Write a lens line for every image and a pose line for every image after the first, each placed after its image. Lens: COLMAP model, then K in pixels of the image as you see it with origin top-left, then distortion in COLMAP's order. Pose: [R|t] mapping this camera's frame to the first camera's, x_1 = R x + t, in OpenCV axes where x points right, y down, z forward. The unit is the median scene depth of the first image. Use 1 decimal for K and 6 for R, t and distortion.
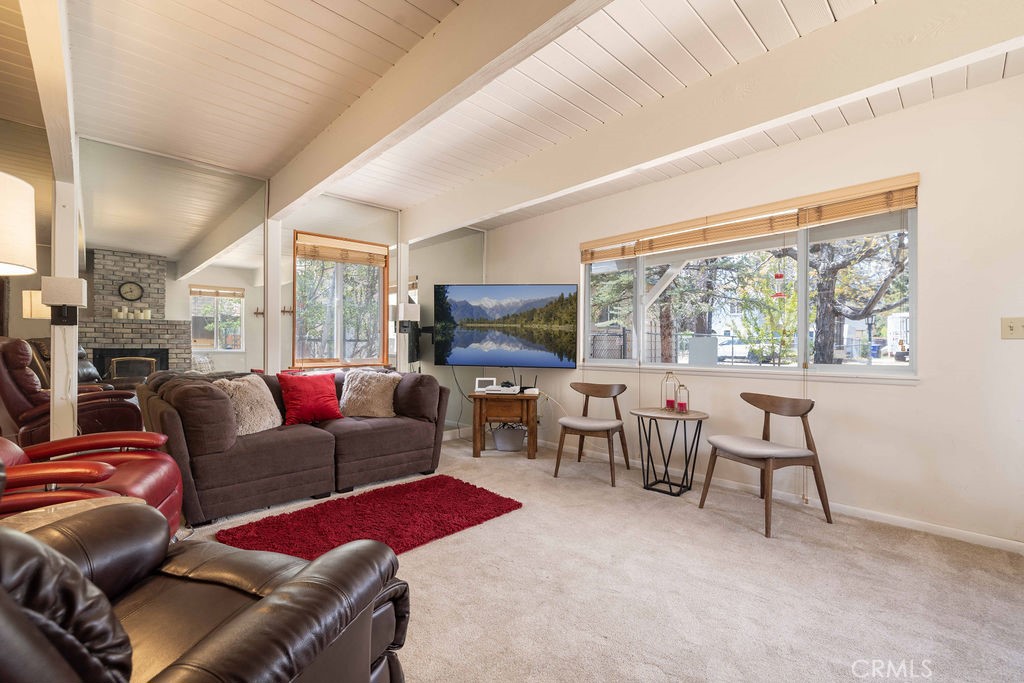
lens RADIAL K [[439.6, 0, 512.0], [0, 439.6, 341.5], [0, 0, 1]] dist [0.001553, 0.000108]
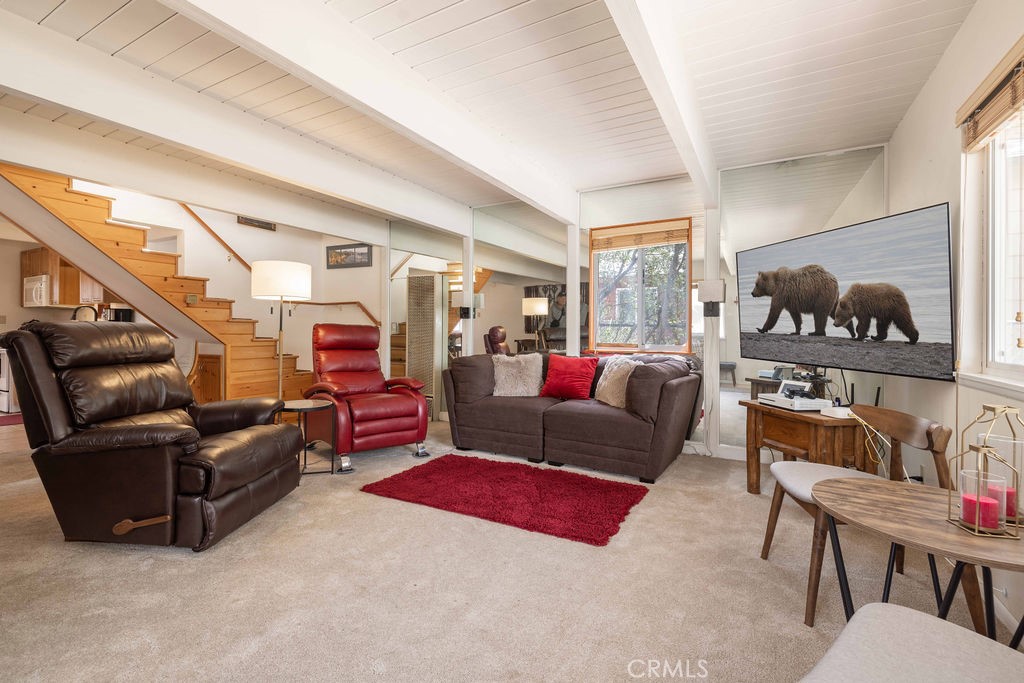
lens RADIAL K [[438.6, 0, 513.2], [0, 438.6, 330.1], [0, 0, 1]] dist [-0.000770, 0.000018]
pose [[0.299699, -0.001455, -0.954033, 0.599271], [-0.000475, 0.999998, -0.001675, 0.009531], [0.954034, 0.000955, 0.299697, 0.553477]]
